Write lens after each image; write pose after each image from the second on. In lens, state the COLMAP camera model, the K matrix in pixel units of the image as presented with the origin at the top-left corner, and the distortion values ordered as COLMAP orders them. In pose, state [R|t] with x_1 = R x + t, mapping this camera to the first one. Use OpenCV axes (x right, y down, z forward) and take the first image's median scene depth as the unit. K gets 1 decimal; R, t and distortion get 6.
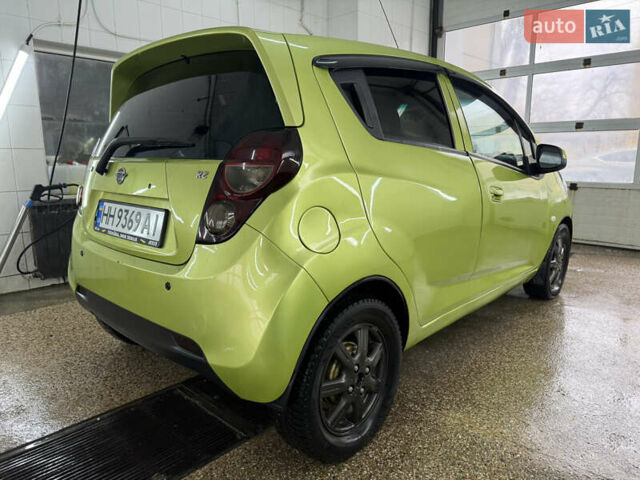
lens RADIAL K [[513.3, 0, 373.6], [0, 513.3, 251.5], [0, 0, 1]] dist [0.001030, -0.001528]
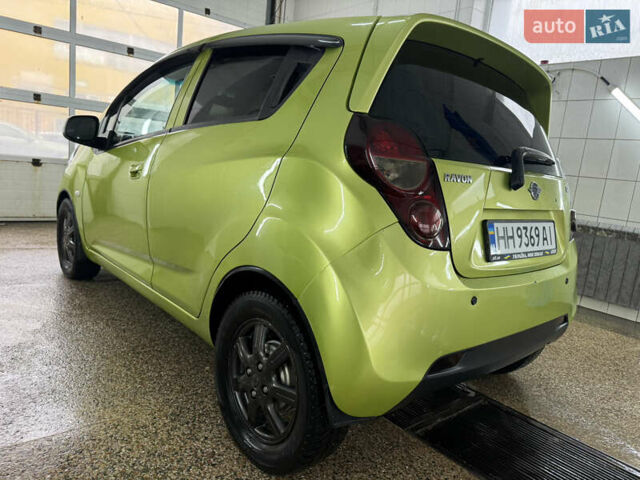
lens RADIAL K [[459.8, 0, 323.2], [0, 459.8, 242.7], [0, 0, 1]] dist [0.002348, -0.003867]
pose [[0.098589, -0.159504, 0.982262, -1.287998], [0.083596, 0.984909, 0.151543, -0.201814], [-0.991611, 0.067173, 0.110435, 1.223533]]
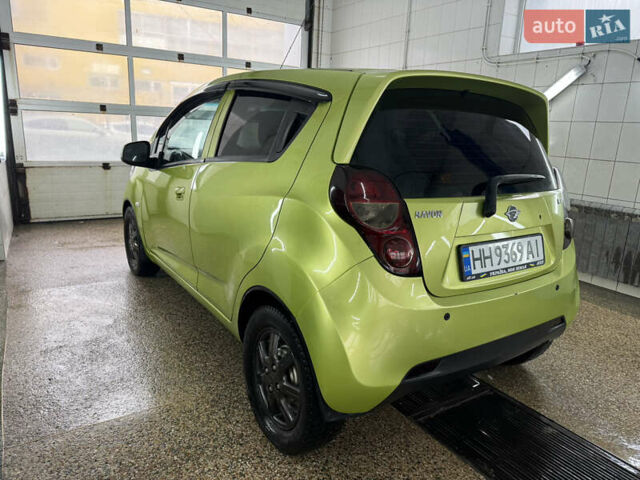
lens RADIAL K [[455.5, 0, 320.0], [0, 455.5, 240.0], [0, 0, 1]] dist [0.012049, -0.007599]
pose [[0.224824, -0.218674, 0.949545, -1.382971], [0.135802, 0.972014, 0.191695, -0.306706], [-0.964890, 0.085852, 0.248229, 1.087911]]
